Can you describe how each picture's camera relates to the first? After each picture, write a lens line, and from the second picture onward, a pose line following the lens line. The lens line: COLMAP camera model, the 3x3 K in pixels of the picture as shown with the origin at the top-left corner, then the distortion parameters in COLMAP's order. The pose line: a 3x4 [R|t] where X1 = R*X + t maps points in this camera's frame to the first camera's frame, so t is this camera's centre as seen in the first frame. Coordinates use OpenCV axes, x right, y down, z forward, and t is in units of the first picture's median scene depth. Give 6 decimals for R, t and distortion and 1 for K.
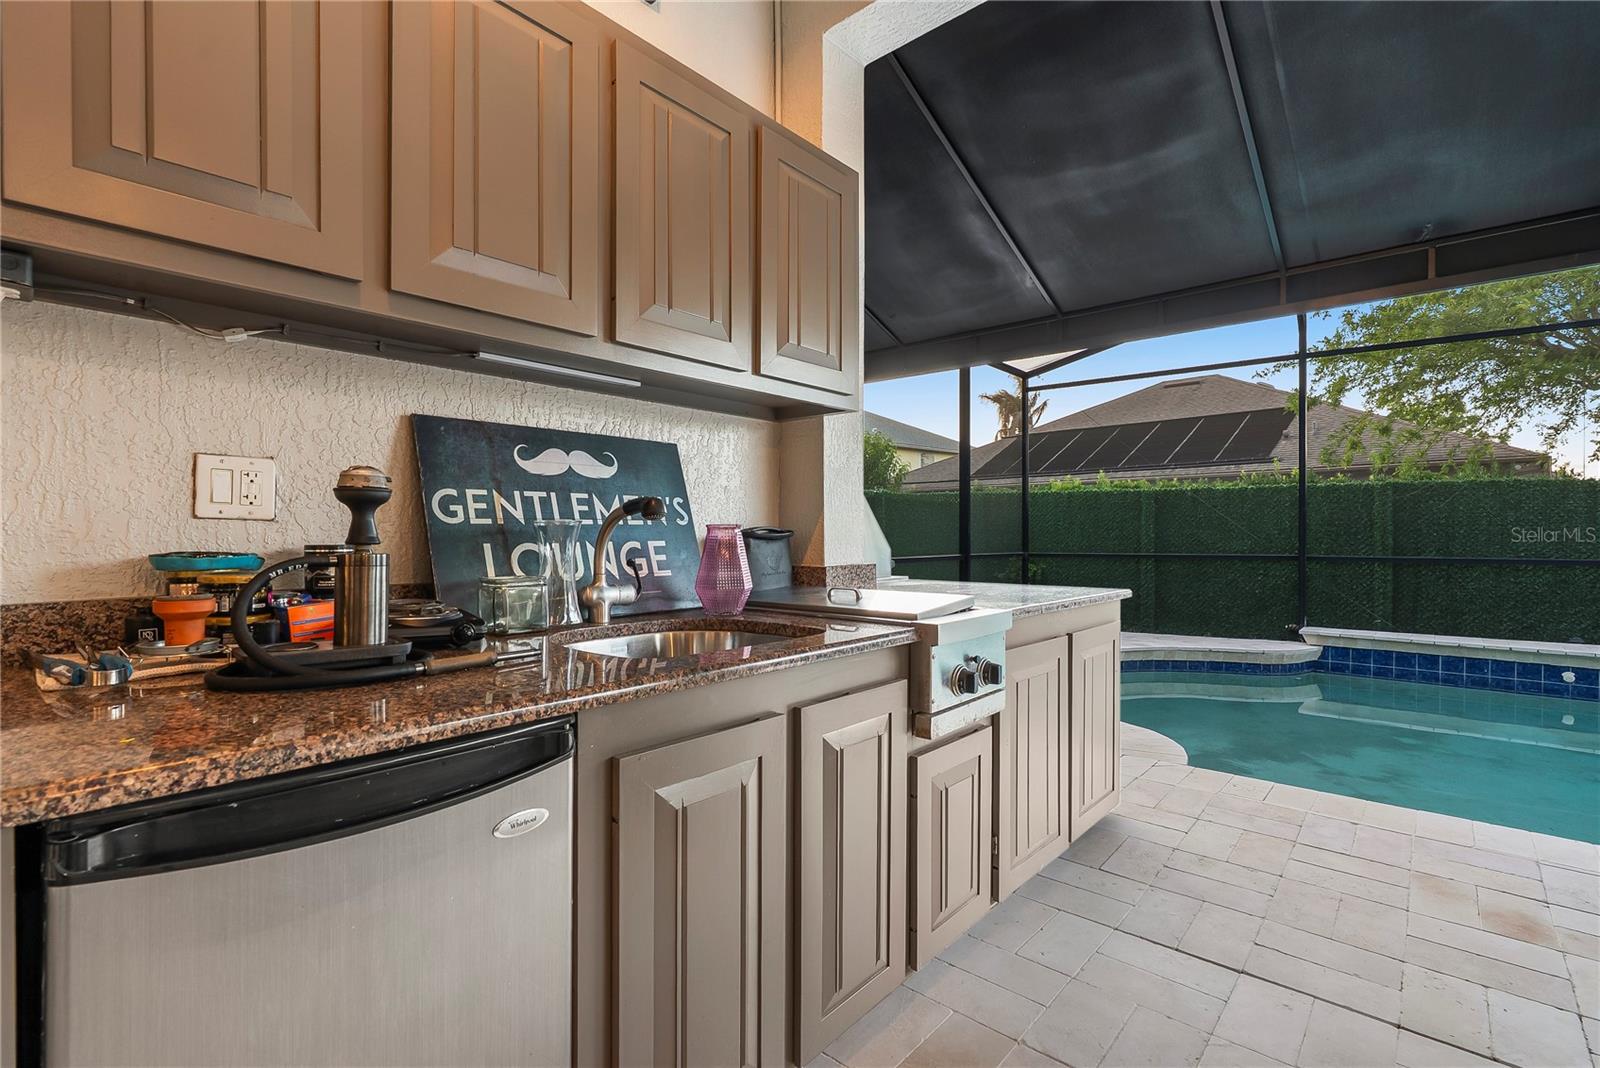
lens RADIAL K [[723.3, 0, 800.0], [0, 723.3, 534.0], [0, 0, 1]] dist [-0.002430, -0.000307]
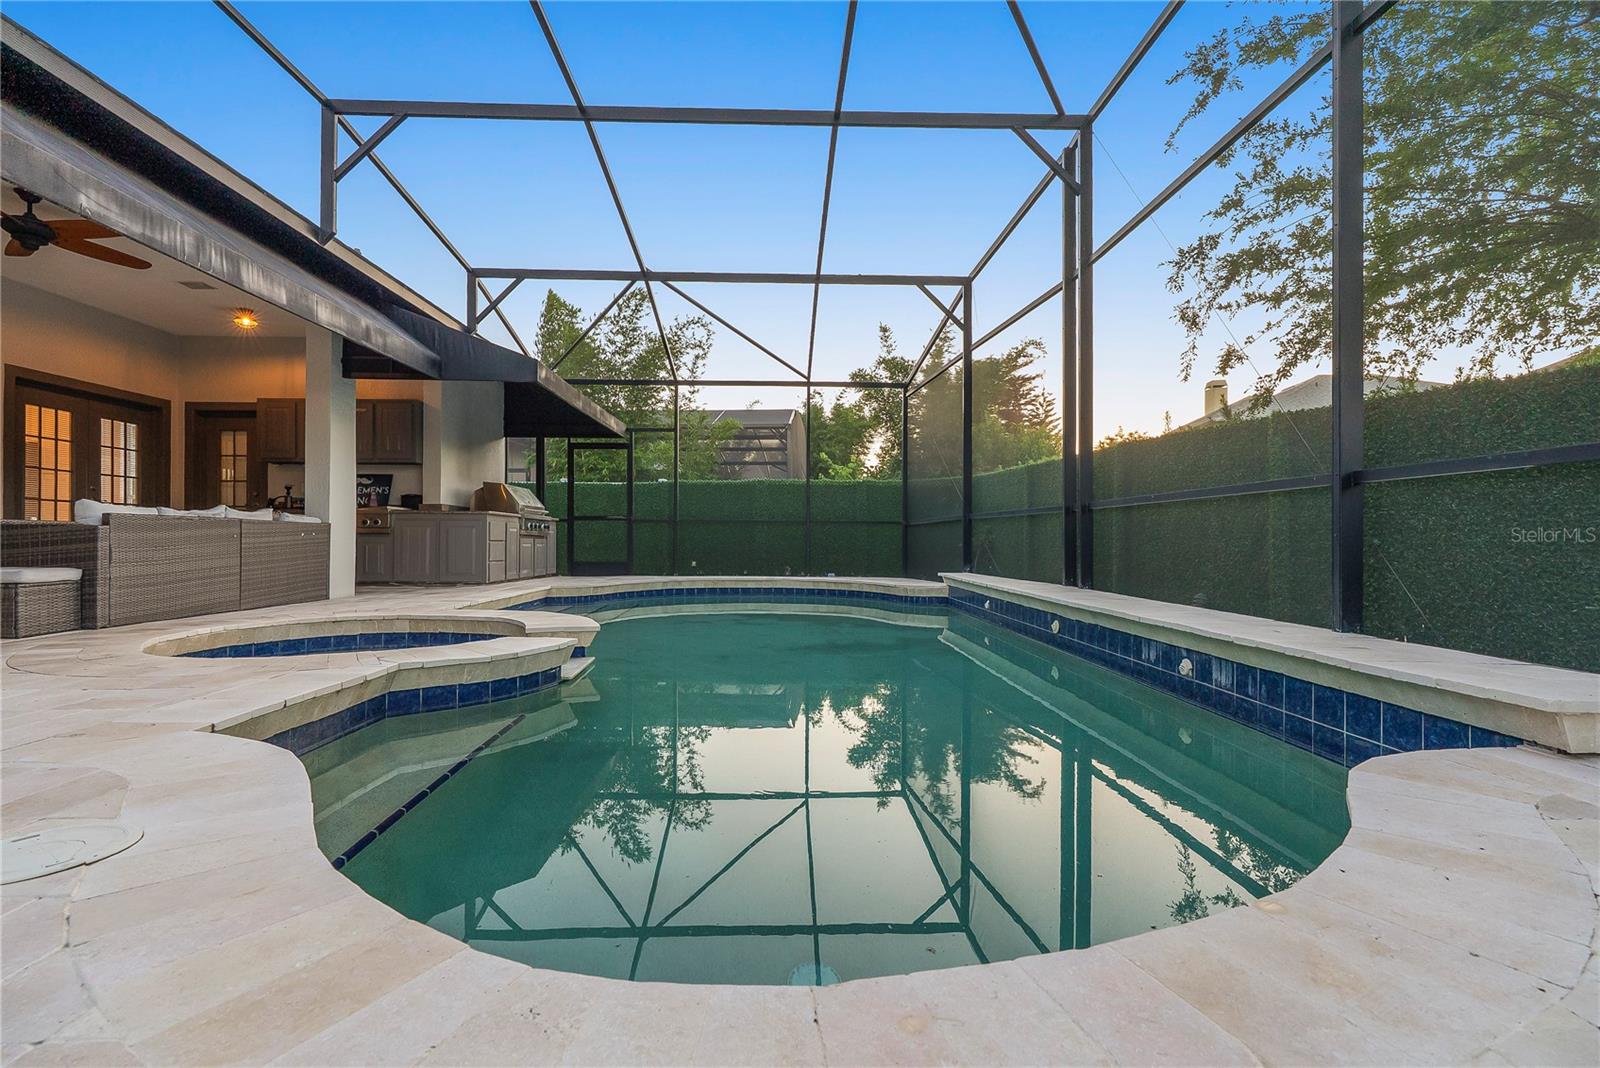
lens RADIAL K [[728.9, 0, 796.3], [0, 728.9, 539.6], [0, 0, 1]] dist [0.000680, -0.000118]
pose [[0.680974, 0.002761, -0.732303, 3.454186], [-0.006093, 0.999980, -0.001896, 0.188494], [0.732283, 0.005753, 0.680977, -0.113834]]
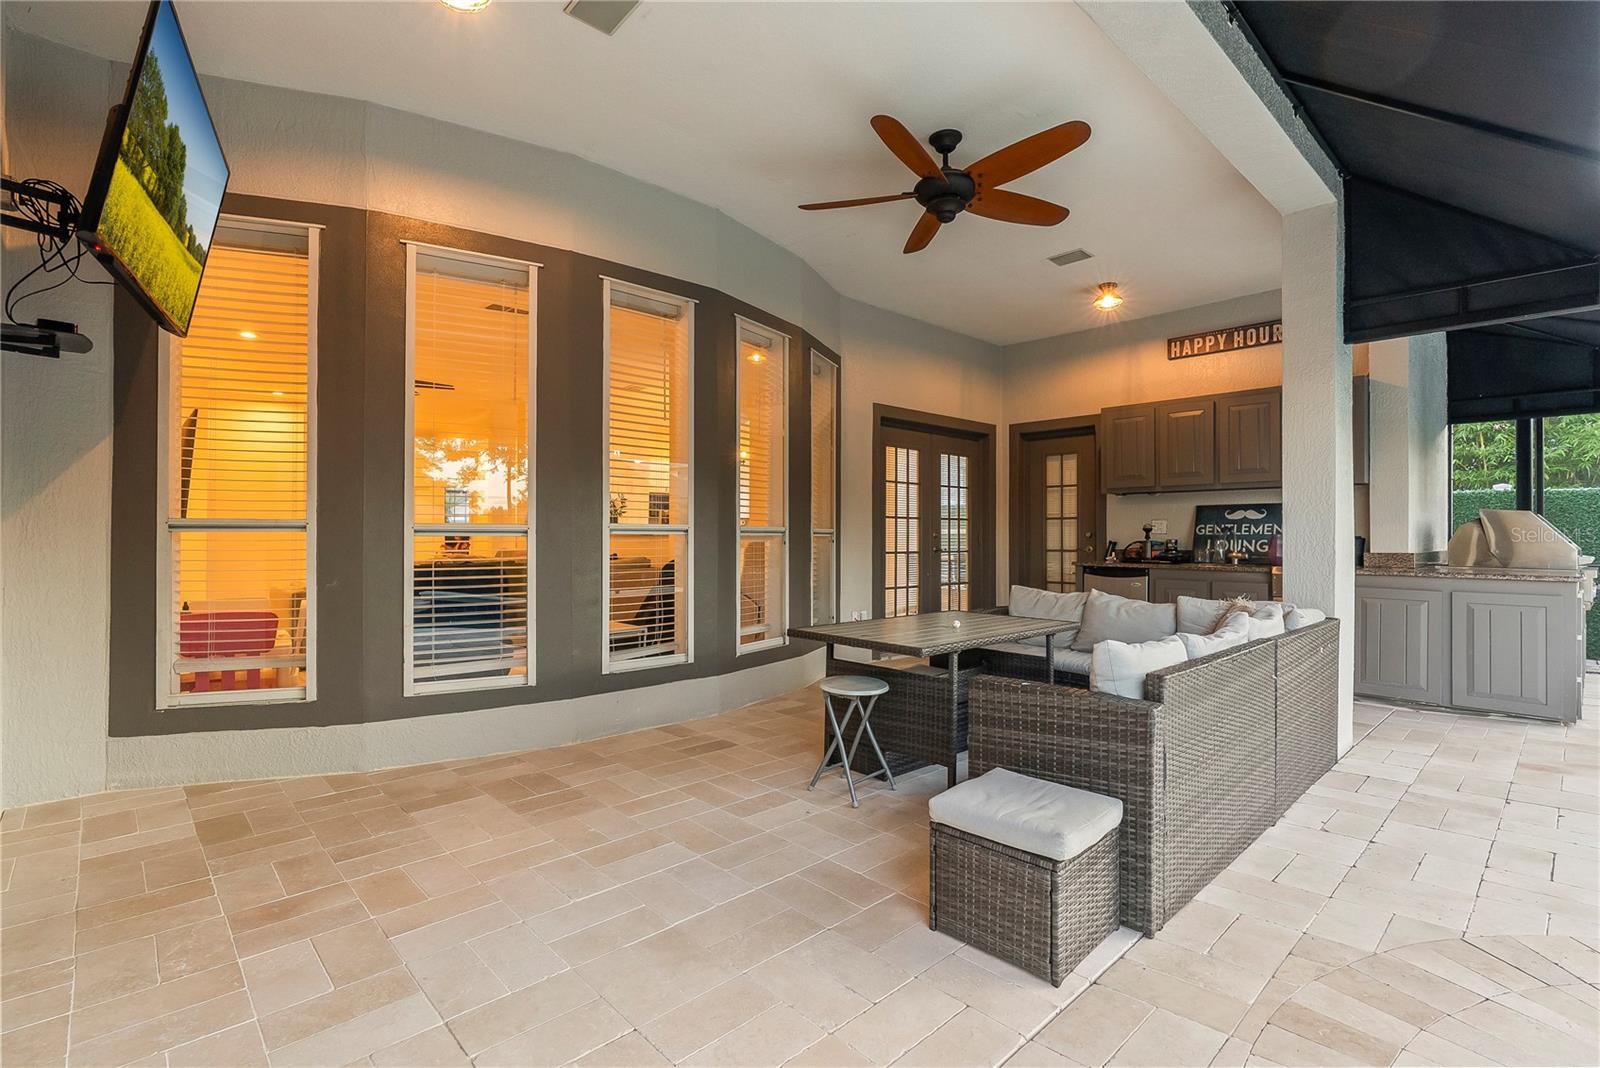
lens RADIAL K [[739.8, 0, 800.0], [0, 739.8, 534.0], [0, 0, 1]] dist [-0.001046, -0.000054]
pose [[-0.087910, -0.001439, -0.996127, 2.025408], [-0.004466, 0.999989, -0.001050, -0.001558], [0.996118, 0.004356, -0.087915, -0.423787]]
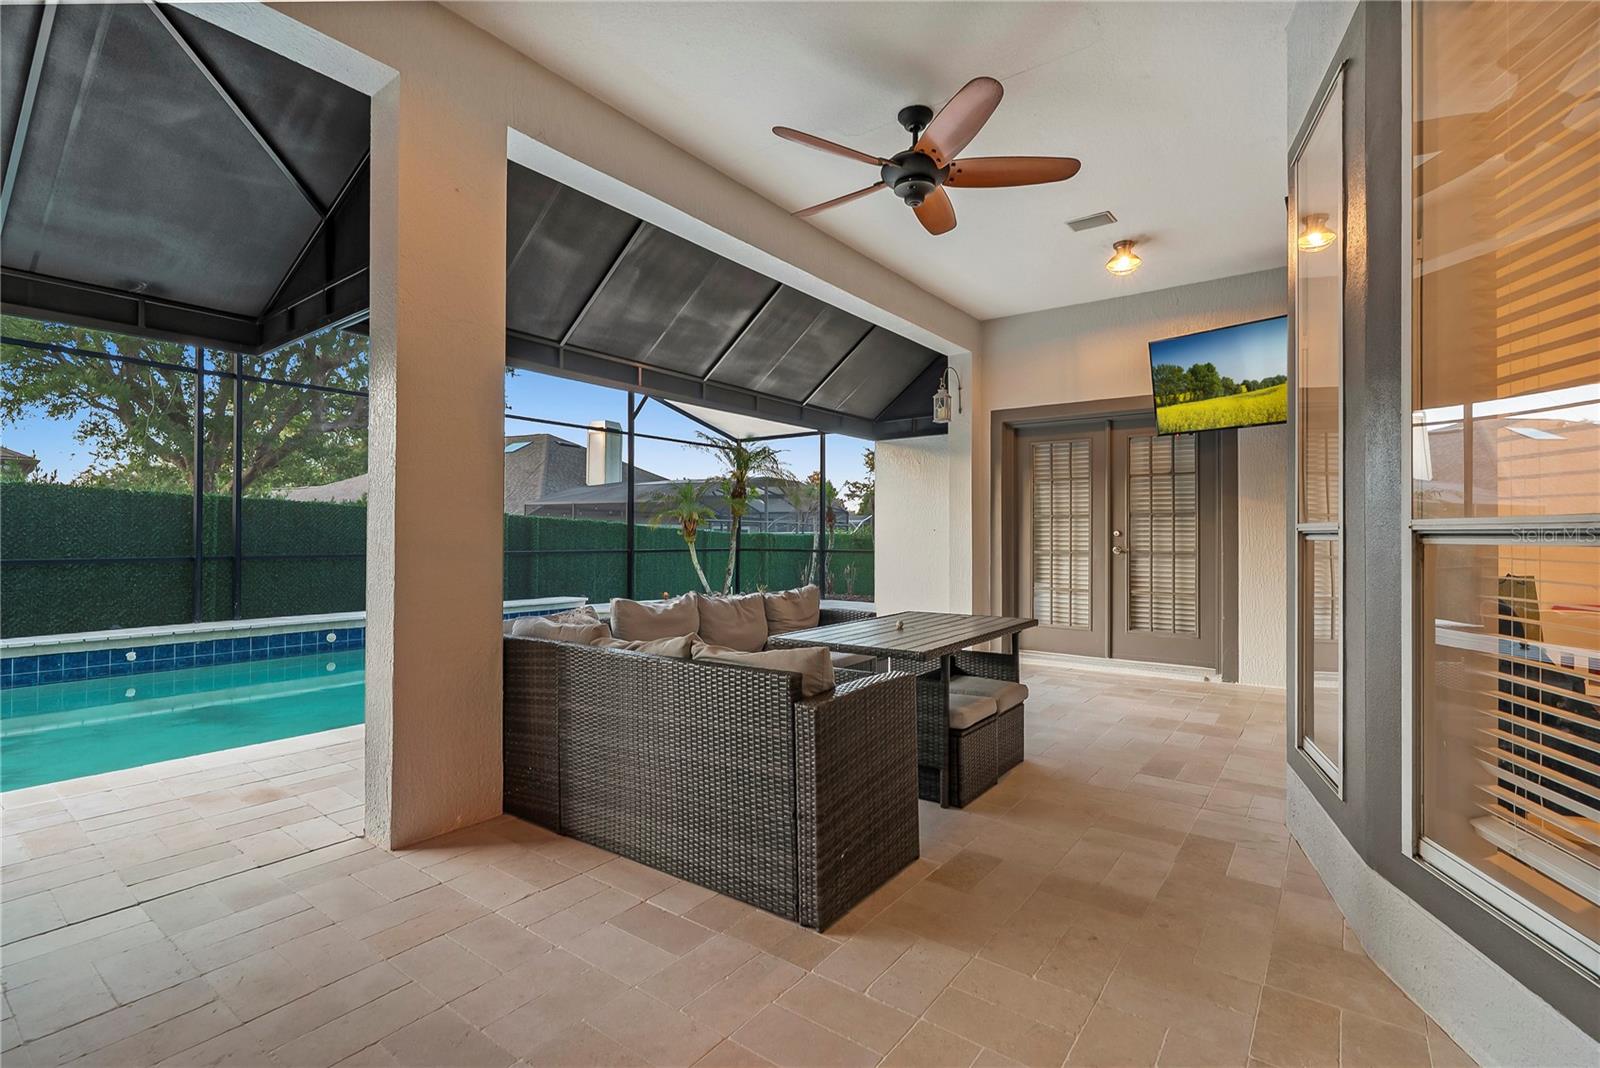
lens RADIAL K [[723.3, 0, 800.0], [0, 723.3, 534.0], [0, 0, 1]] dist [-0.002430, -0.000307]
pose [[-0.087220, 0.003361, 0.996183, -0.436943], [-0.002381, 0.999991, -0.003582, -0.005028], [-0.996186, -0.002684, -0.087211, 0.004984]]
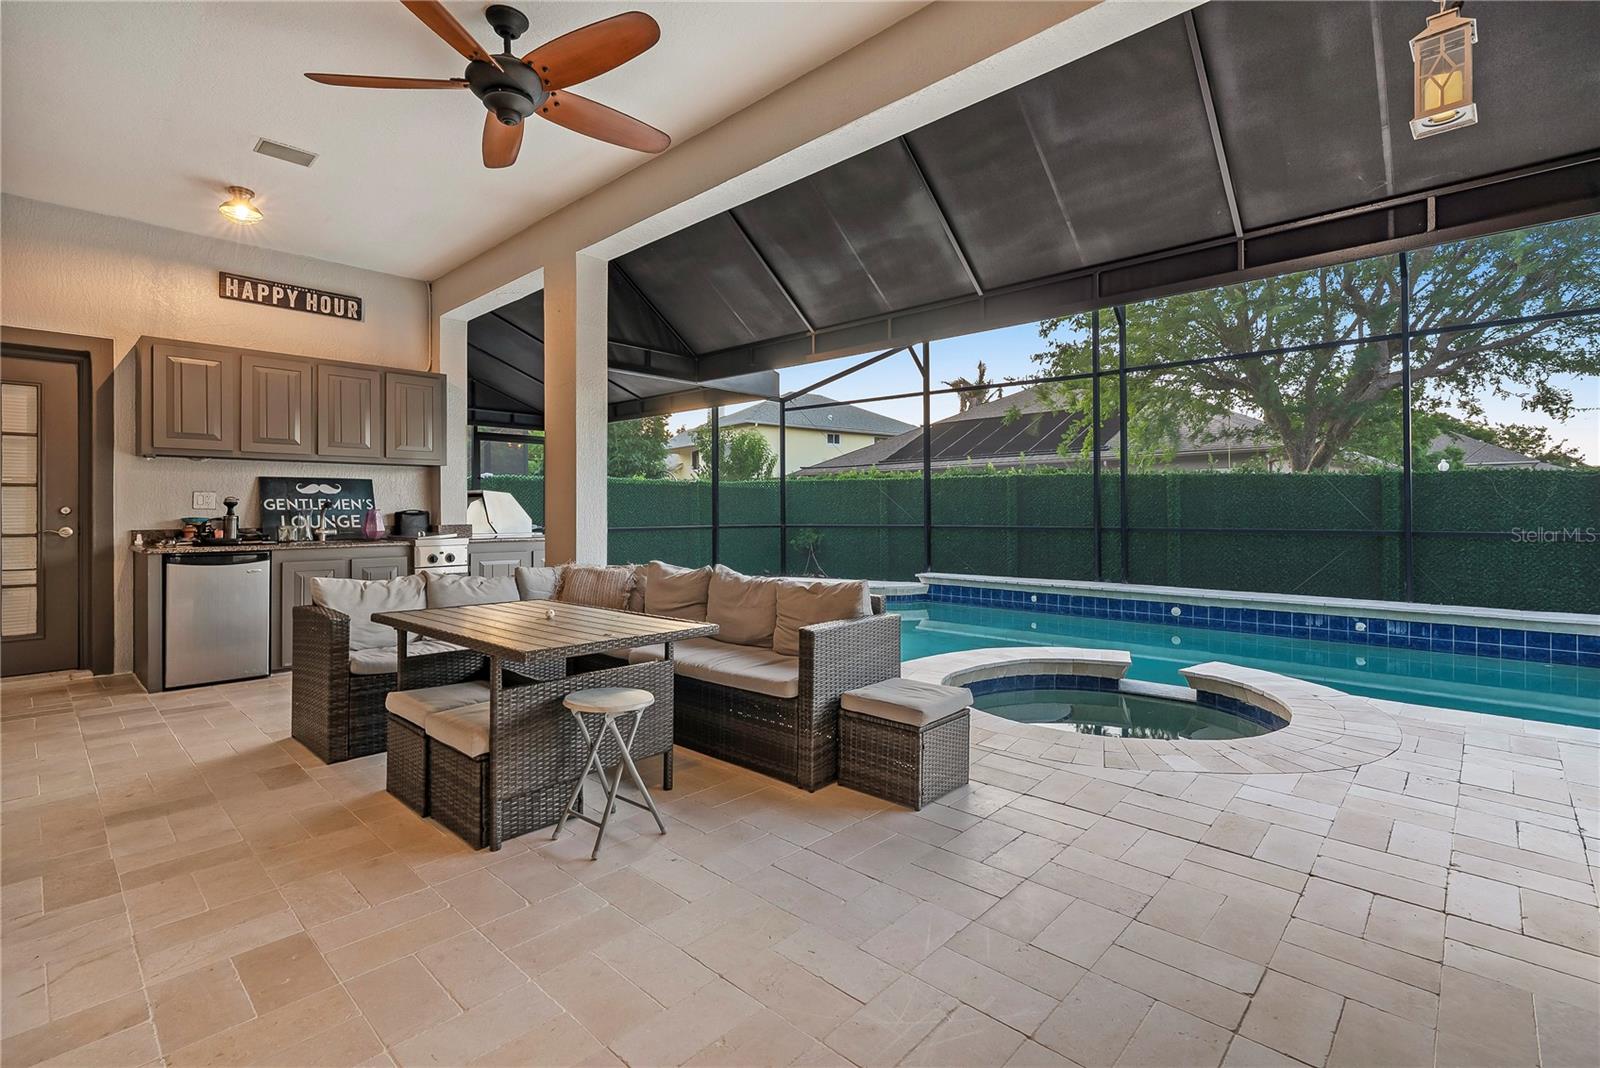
lens RADIAL K [[728.3, 0, 806.6], [0, 728.3, 510.0], [0, 0, 1]] dist [-0.002992, 0.000023]
pose [[0.999800, -0.002680, -0.019807, 1.165253], [0.002633, 0.999994, -0.002400, 0.000645], [0.019814, 0.002348, 0.999801, -1.303178]]
